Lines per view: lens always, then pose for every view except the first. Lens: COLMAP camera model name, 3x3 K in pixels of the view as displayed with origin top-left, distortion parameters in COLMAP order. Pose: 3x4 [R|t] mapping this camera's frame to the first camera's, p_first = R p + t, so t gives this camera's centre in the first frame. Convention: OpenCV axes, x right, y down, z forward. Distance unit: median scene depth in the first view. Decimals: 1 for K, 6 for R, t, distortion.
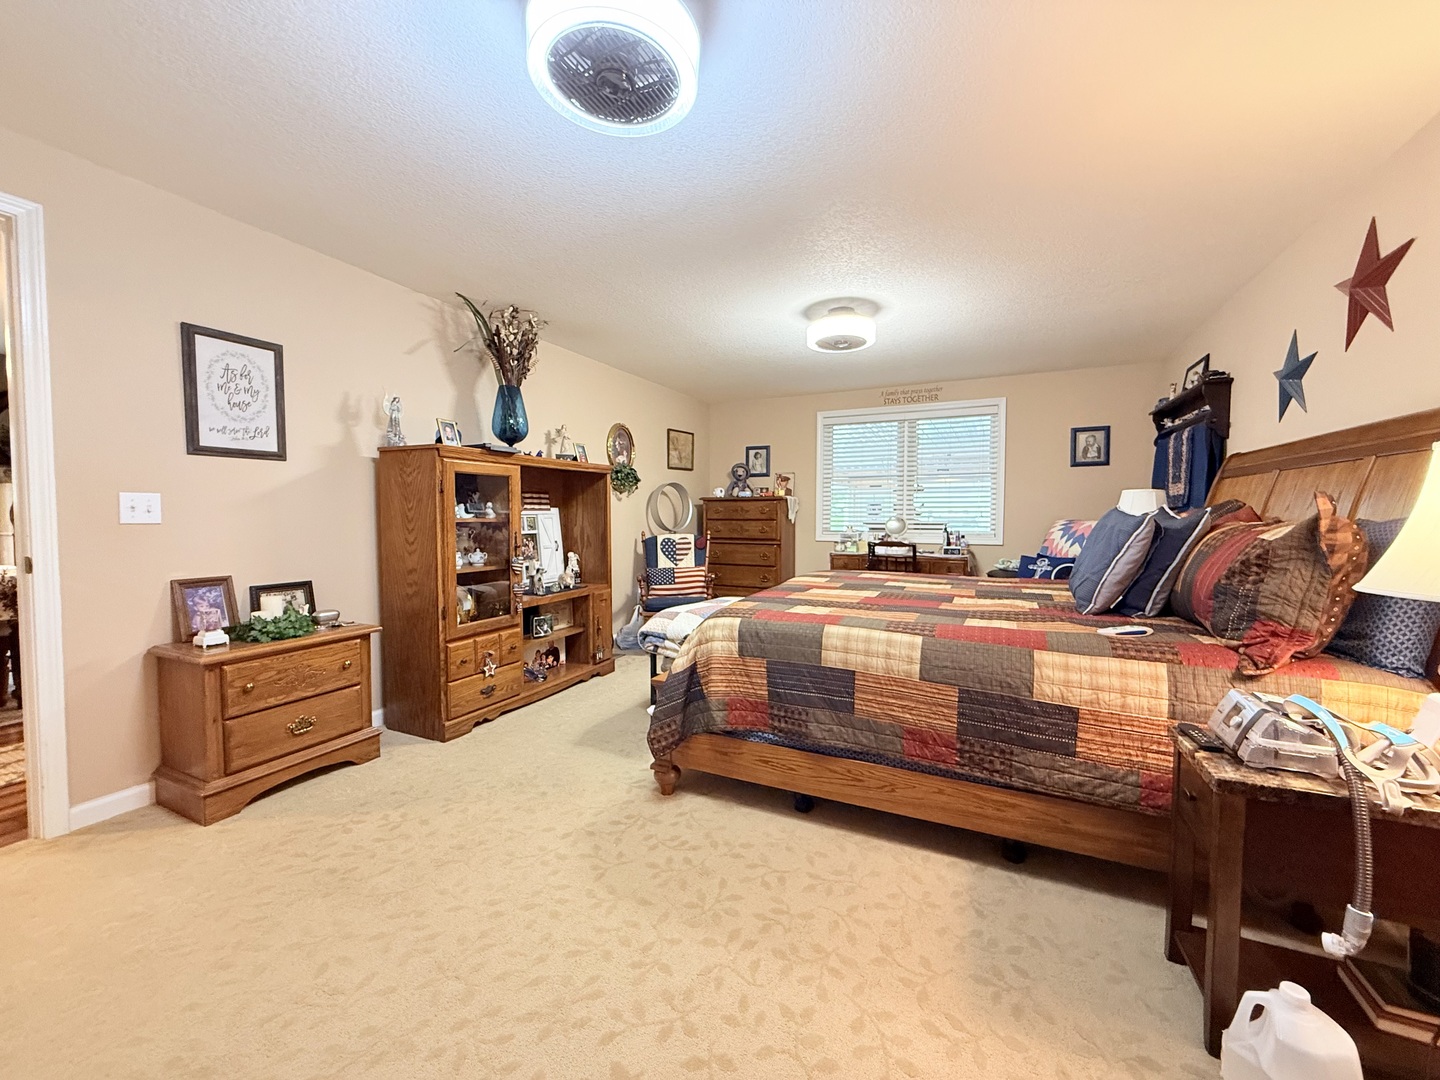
lens RADIAL K [[571.1, 0, 713.1], [0, 571.1, 538.8], [0, 0, 1]] dist [-0.000208, -0.000057]
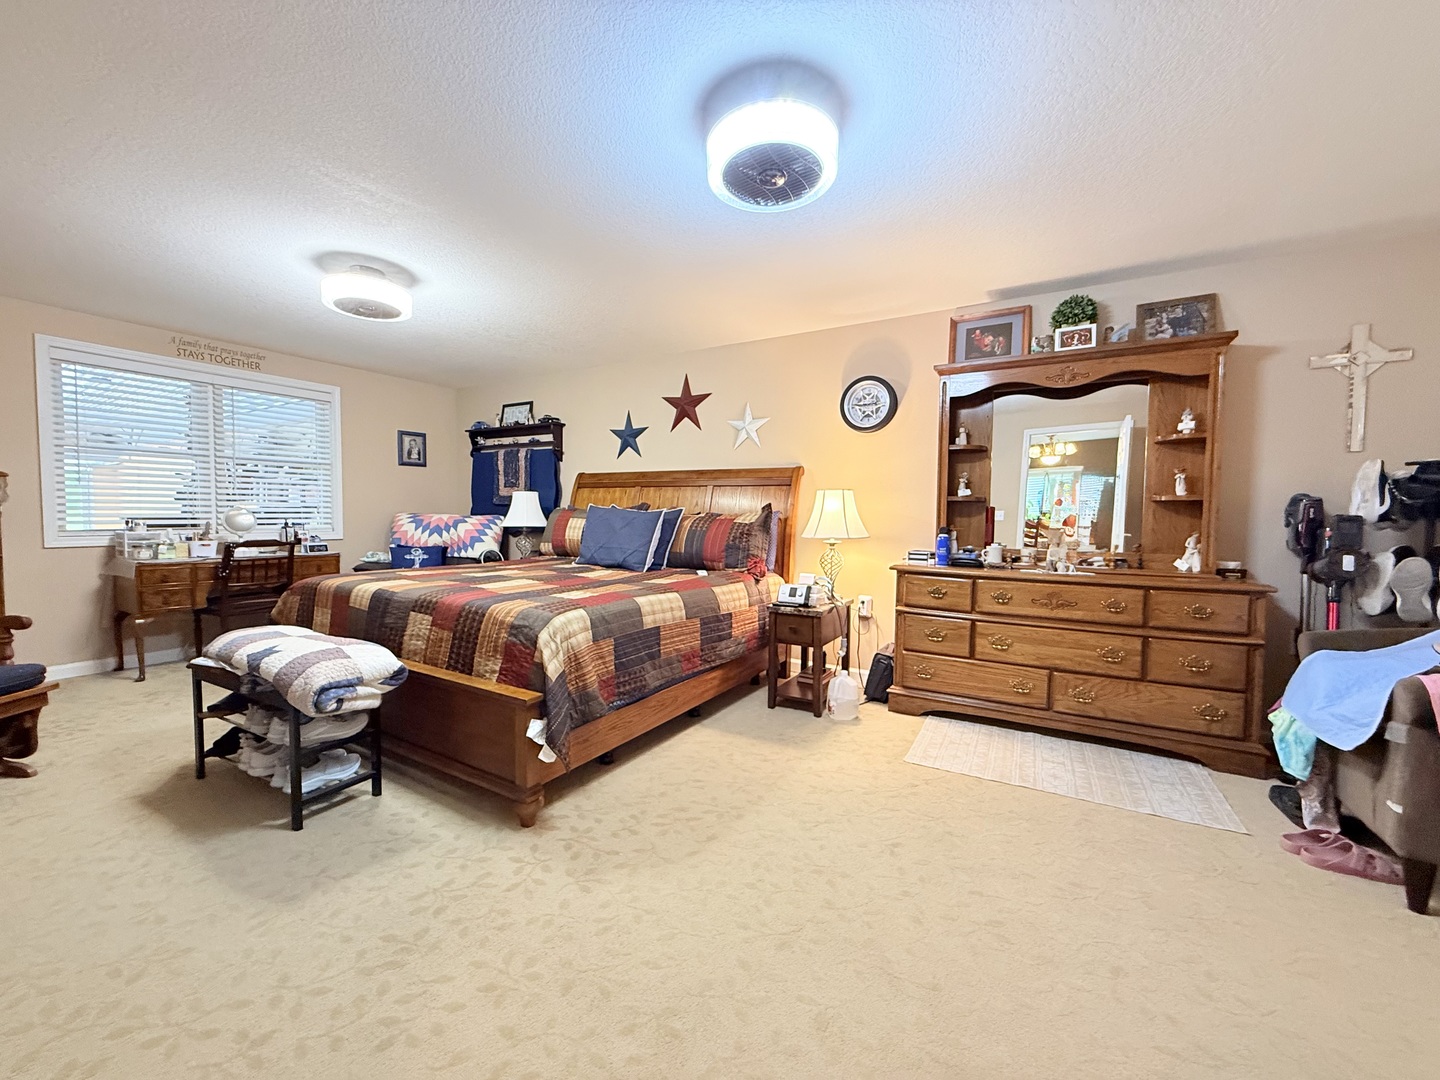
lens RADIAL K [[571.1, 0, 720.0], [0, 571.1, 539.7], [0, 0, 1]] dist [-0.000208, -0.000057]
pose [[0.095819, -0.045589, 0.994354, -0.984933], [0.032056, 0.998574, 0.042693, -0.023425], [-0.994882, 0.027785, 0.097144, 0.661967]]
